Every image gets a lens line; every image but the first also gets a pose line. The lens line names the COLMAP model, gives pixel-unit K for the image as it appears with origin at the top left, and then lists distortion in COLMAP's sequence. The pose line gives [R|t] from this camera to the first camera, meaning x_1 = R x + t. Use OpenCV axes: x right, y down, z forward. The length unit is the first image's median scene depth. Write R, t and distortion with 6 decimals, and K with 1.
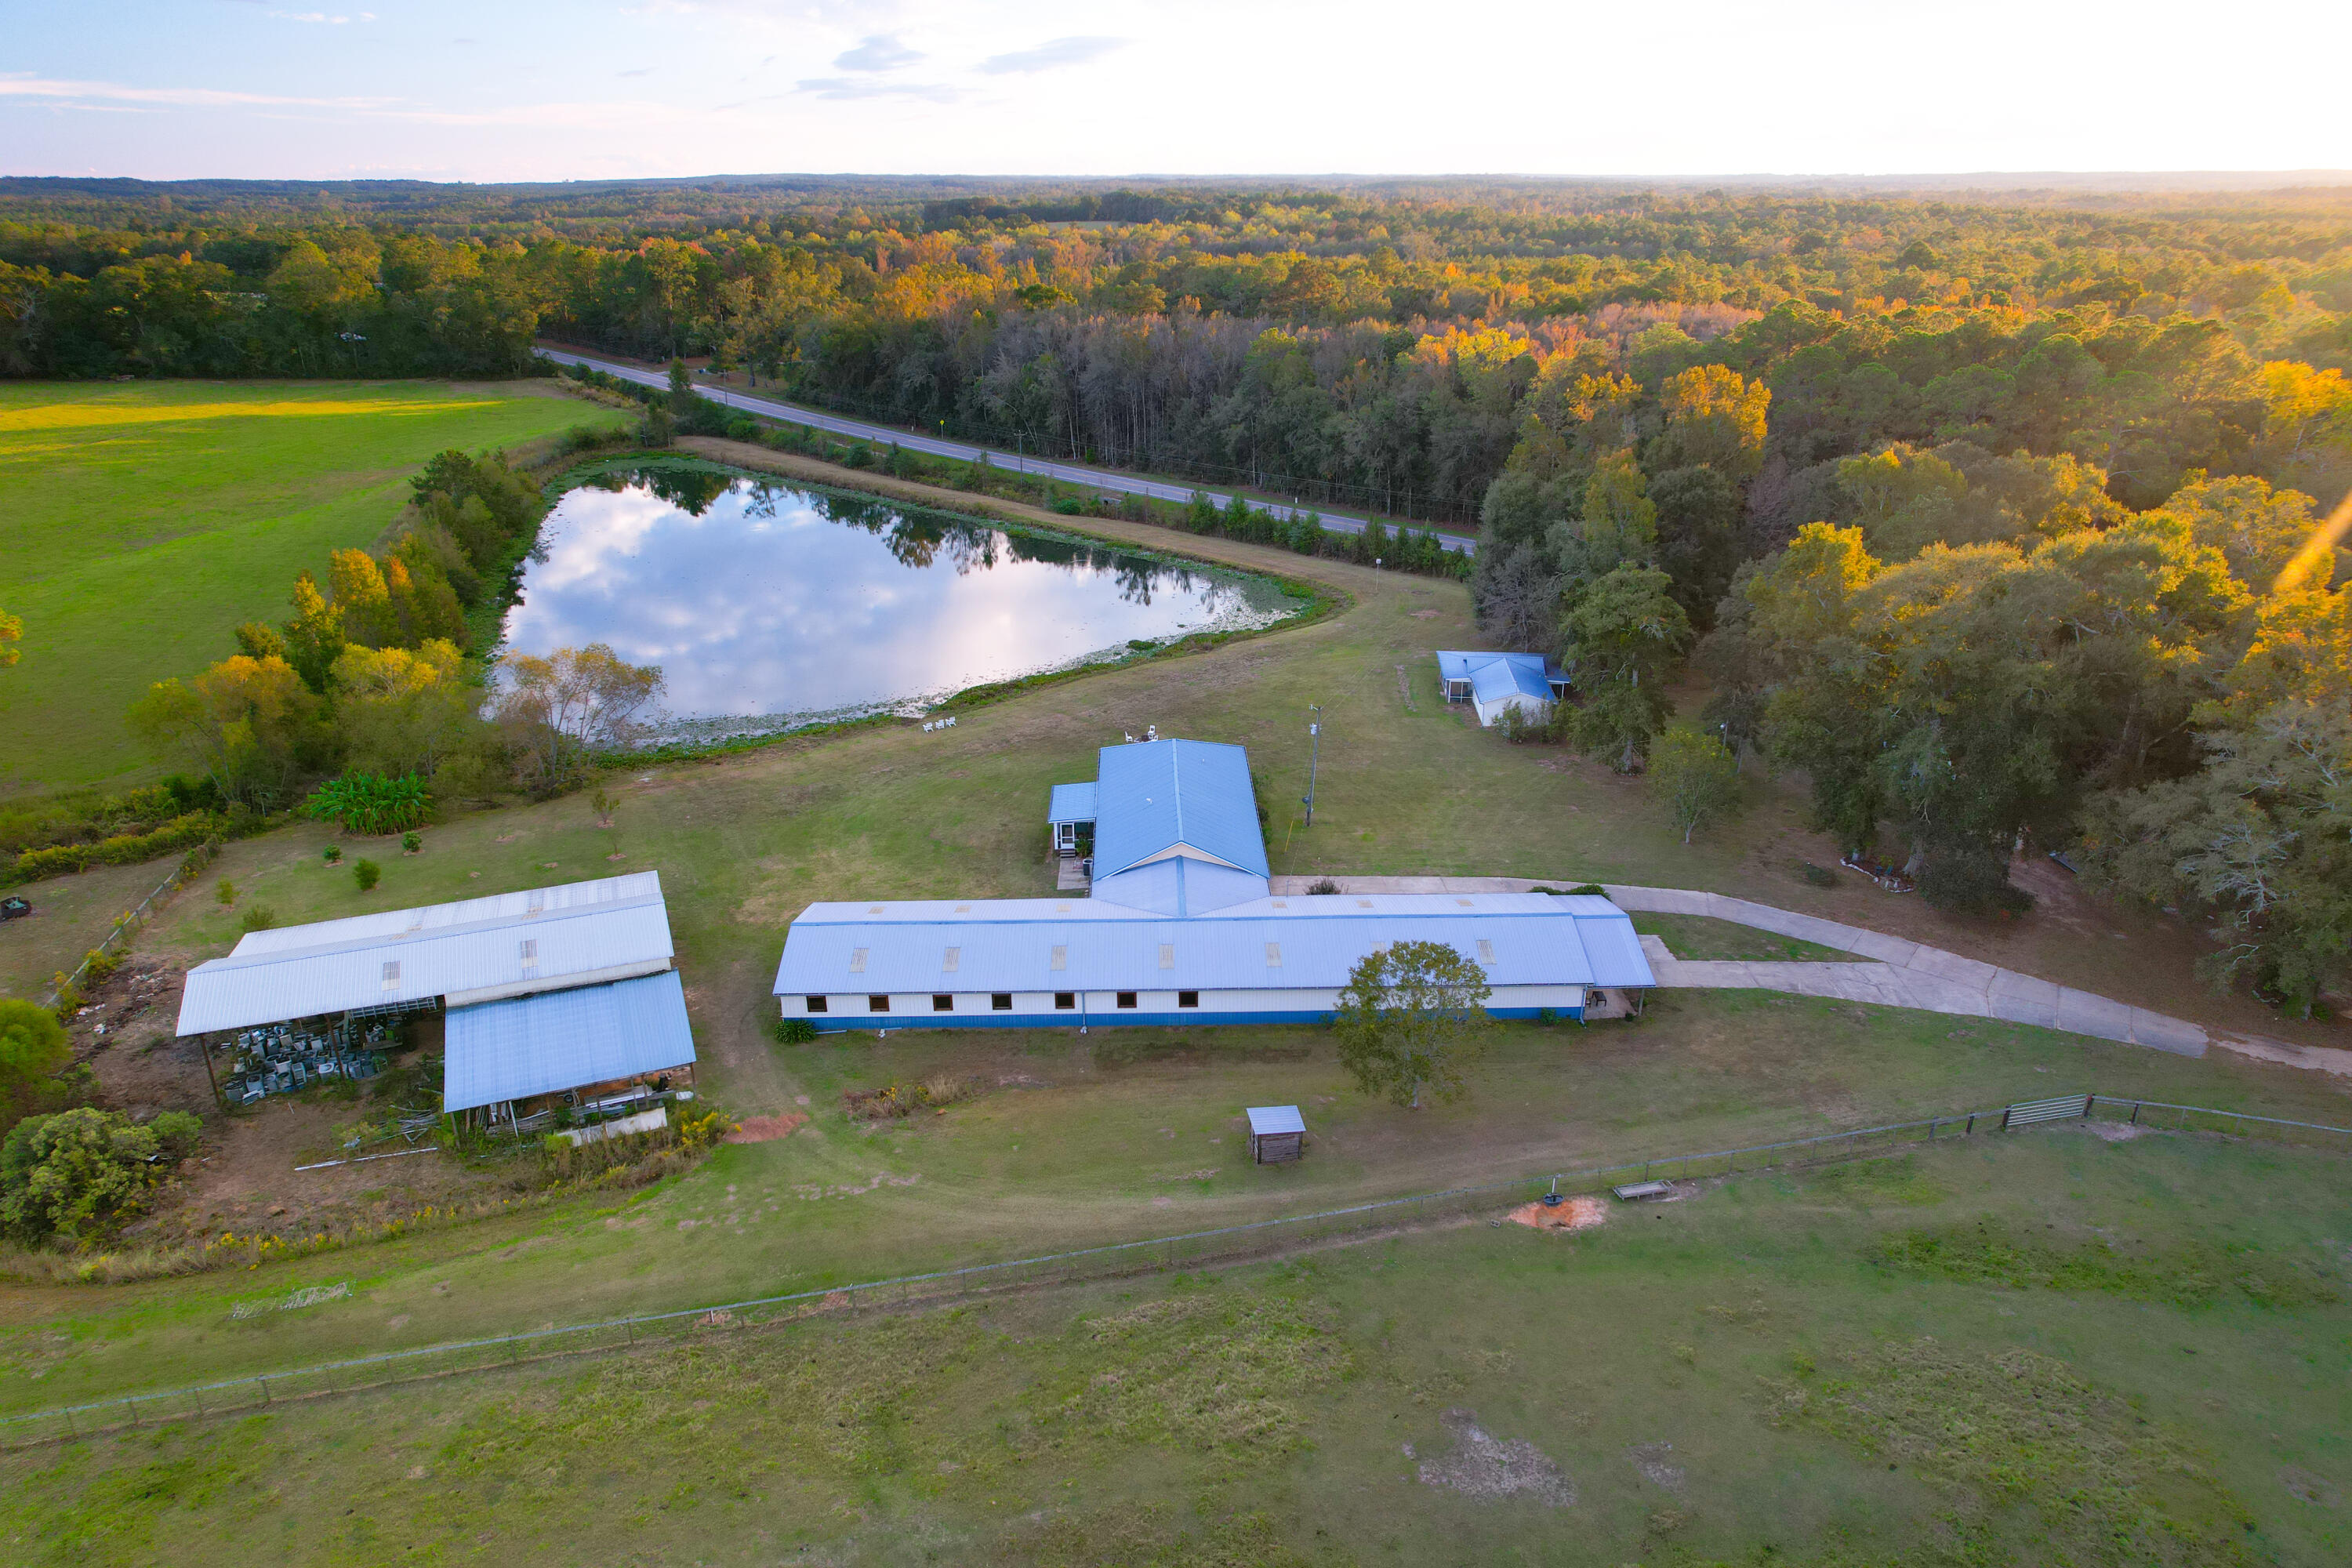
lens RADIAL K [[1508.2, 0, 1175.8], [0, 1508.2, 801.1], [0, 0, 1]] dist [-0.074743, 0.070373]
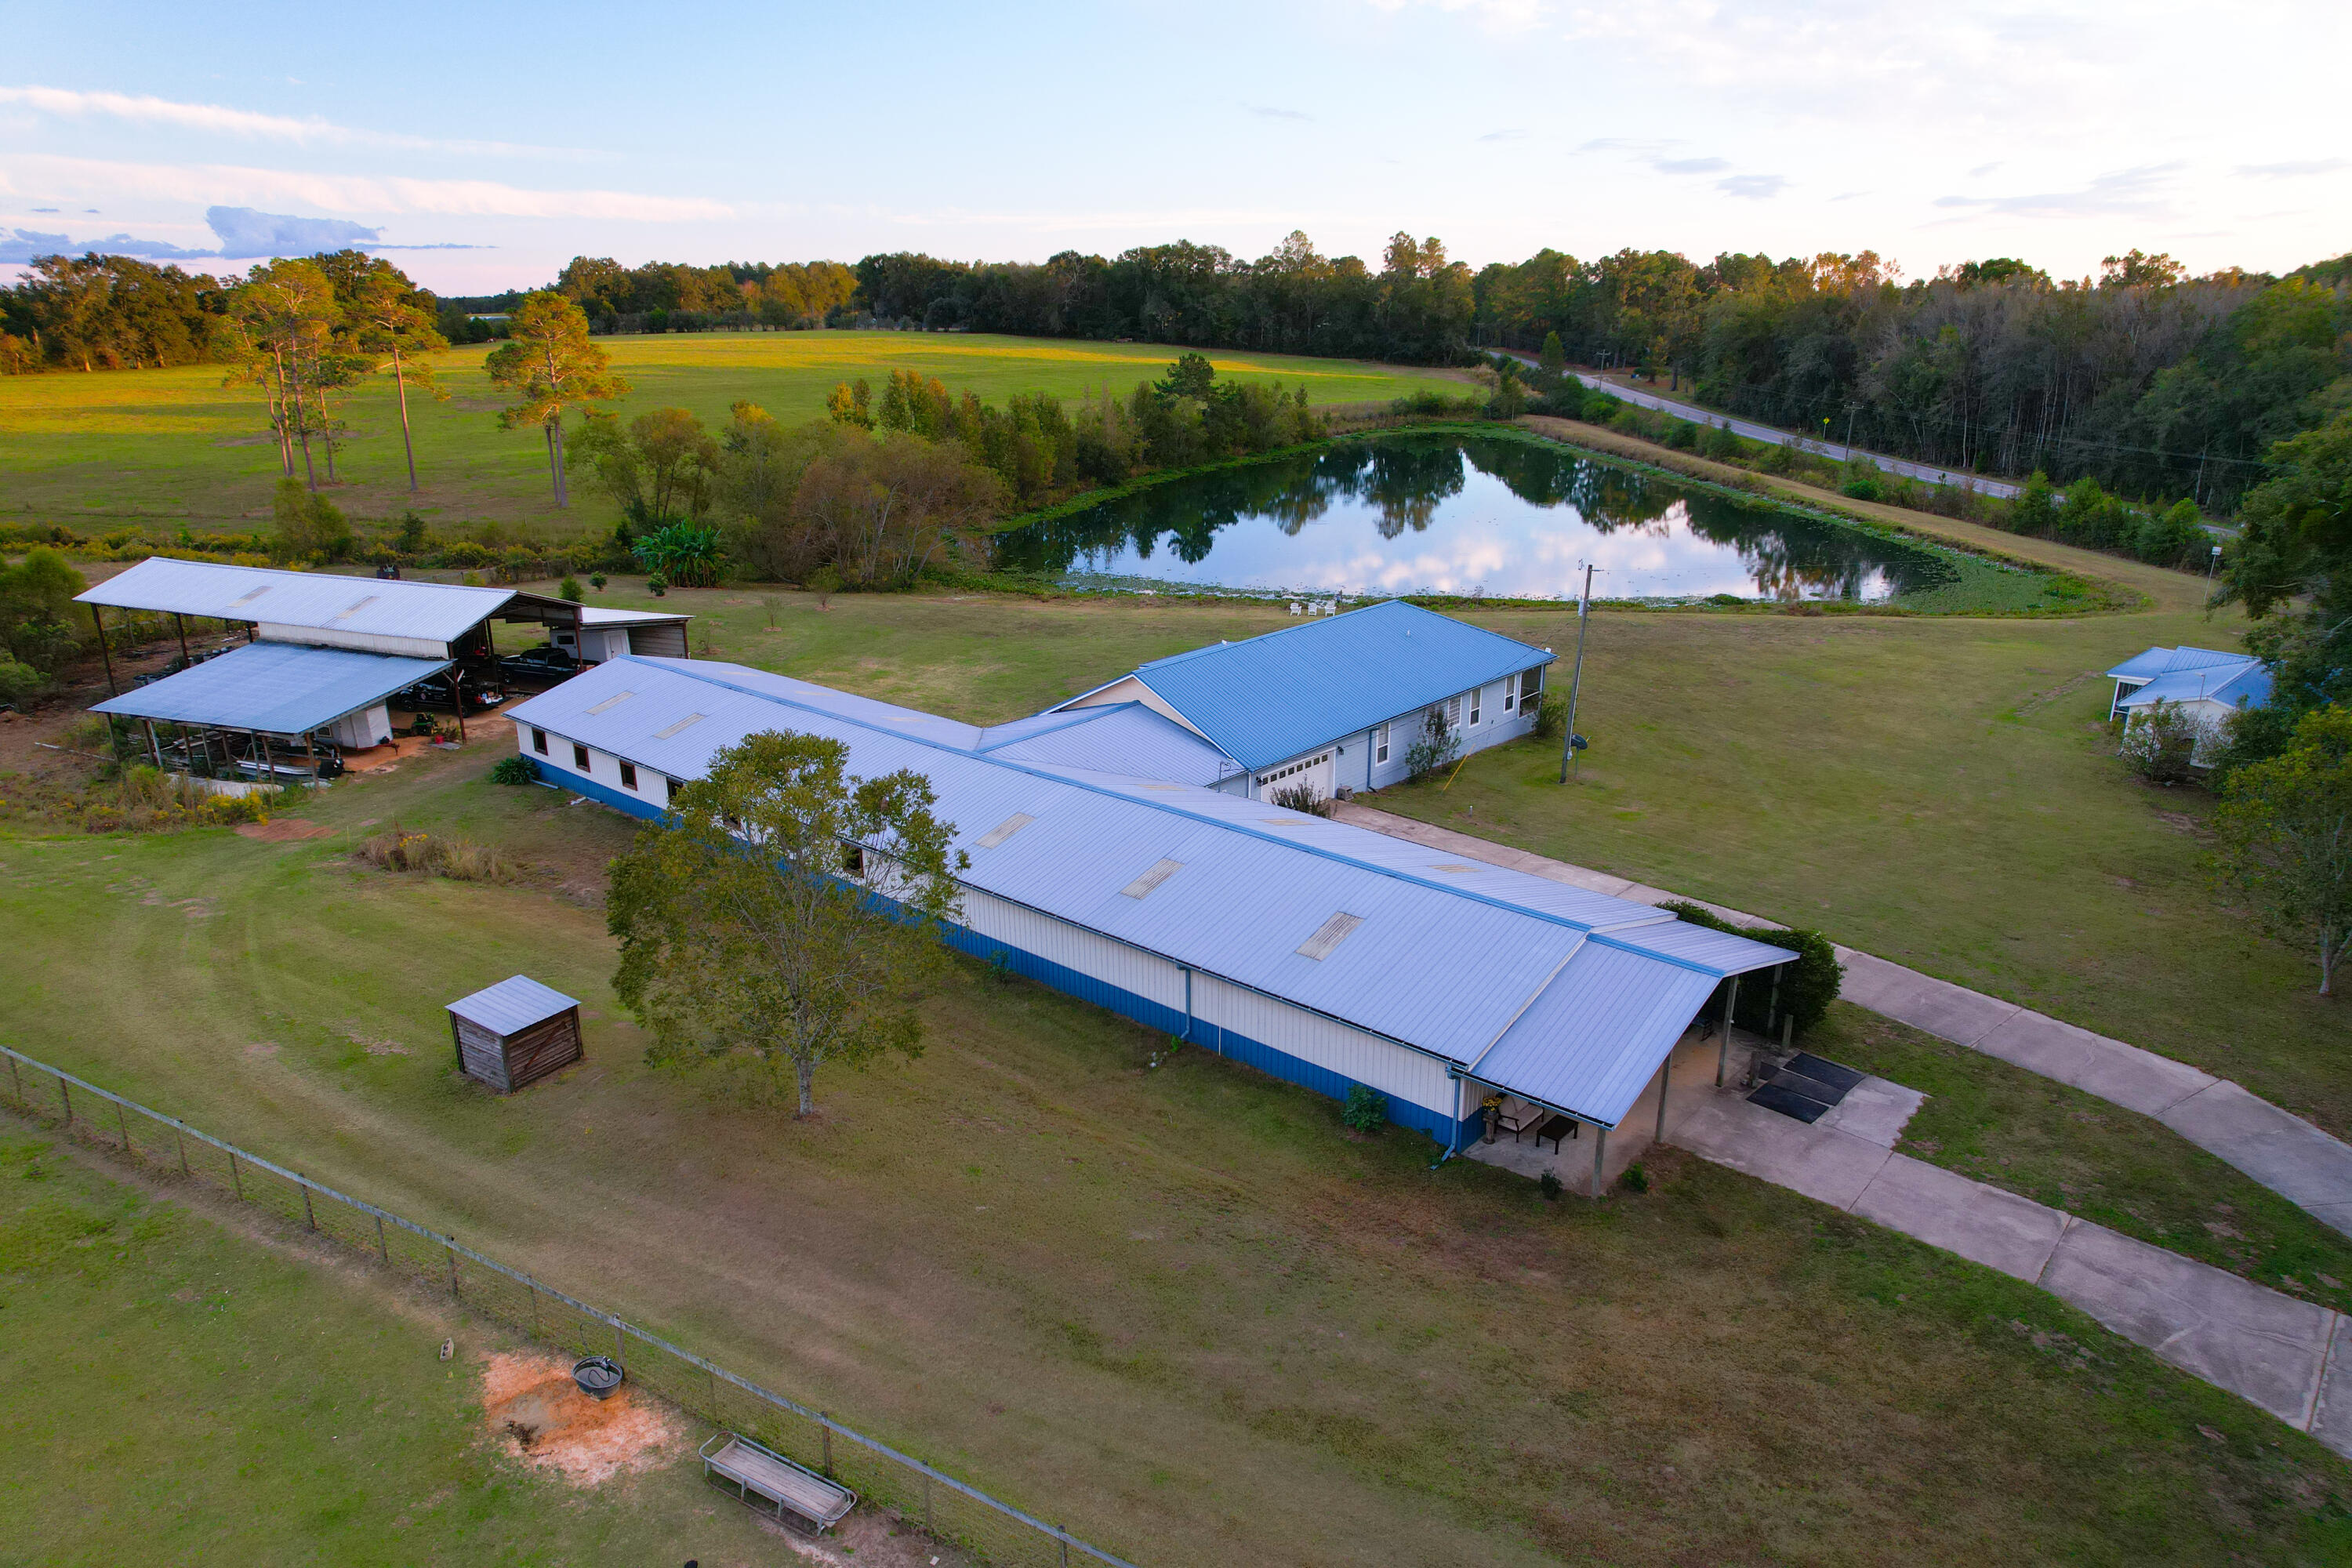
lens RADIAL K [[1508.2, 0, 1175.8], [0, 1508.2, 801.1], [0, 0, 1]] dist [-0.074743, 0.070373]
pose [[0.744607, 0.218986, -0.630560, 0.321203], [-0.262130, 0.964696, 0.025487, 0.044767], [0.613880, 0.146311, 0.775722, 0.442445]]
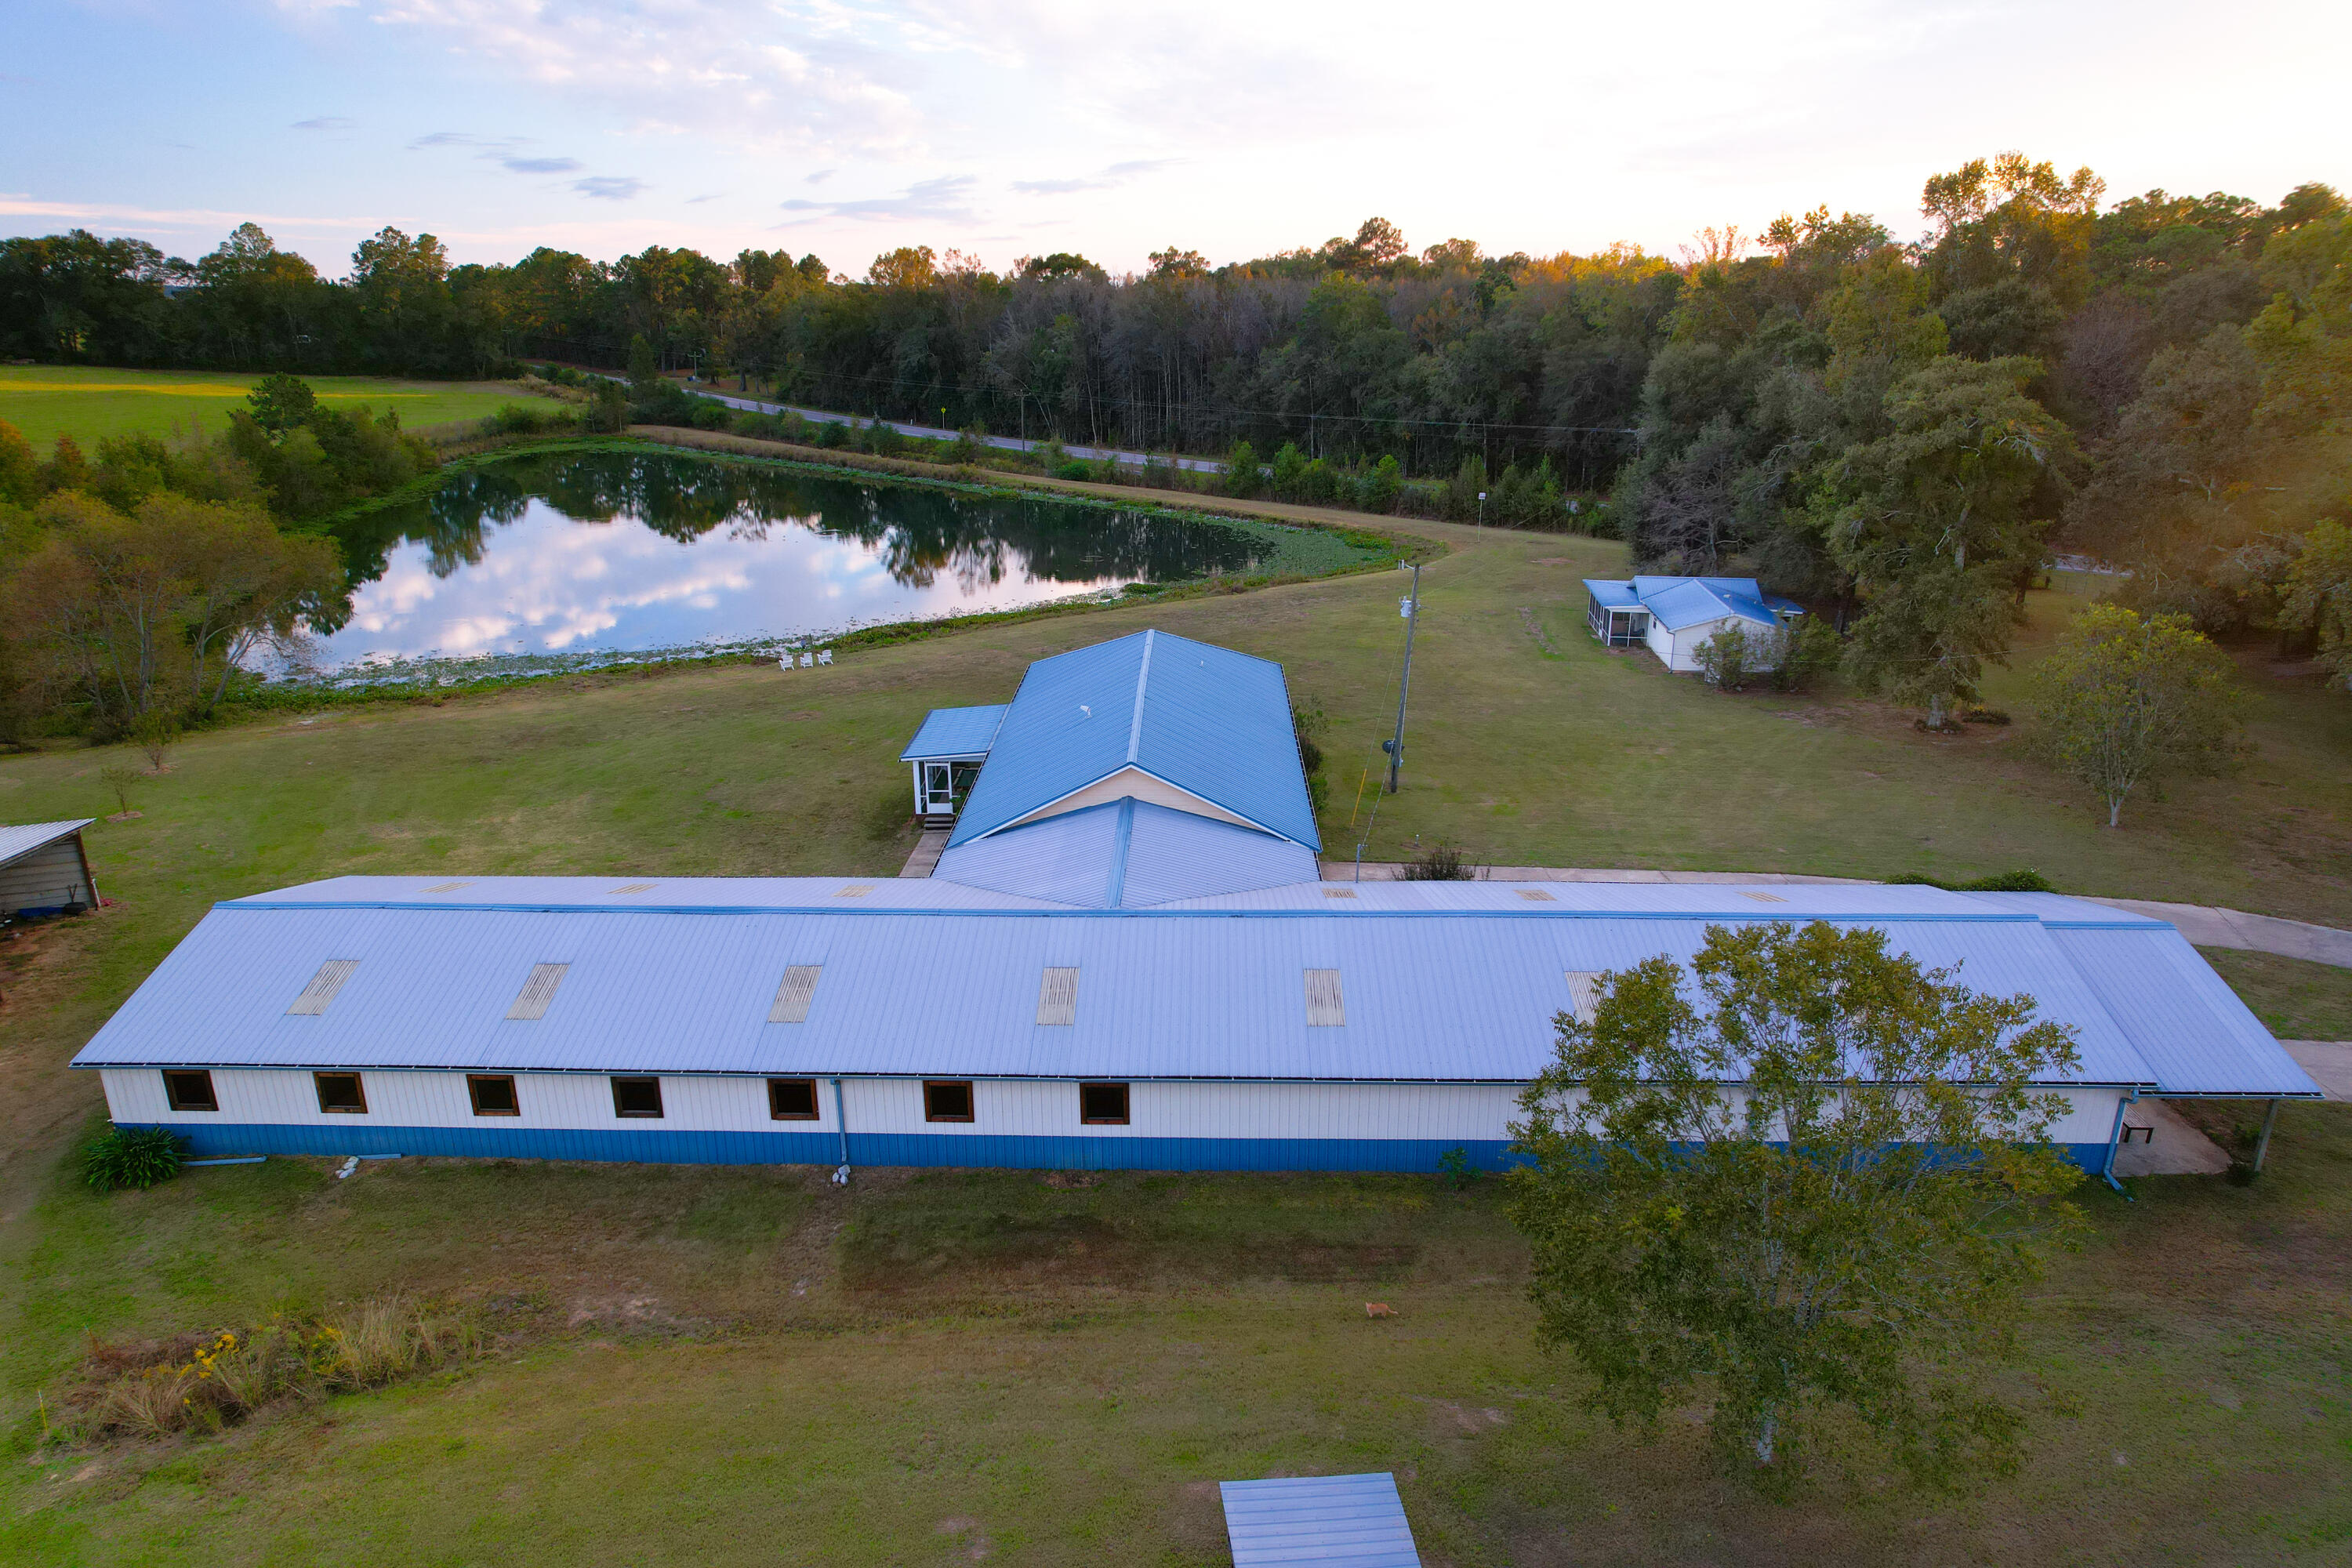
lens RADIAL K [[1508.2, 0, 1175.8], [0, 1508.2, 801.1], [0, 0, 1]] dist [-0.074743, 0.070373]
pose [[0.999065, 0.015450, -0.040384, 0.029179], [-0.018261, 0.997365, -0.070208, 0.056463], [0.039193, 0.070880, 0.996715, 0.425969]]
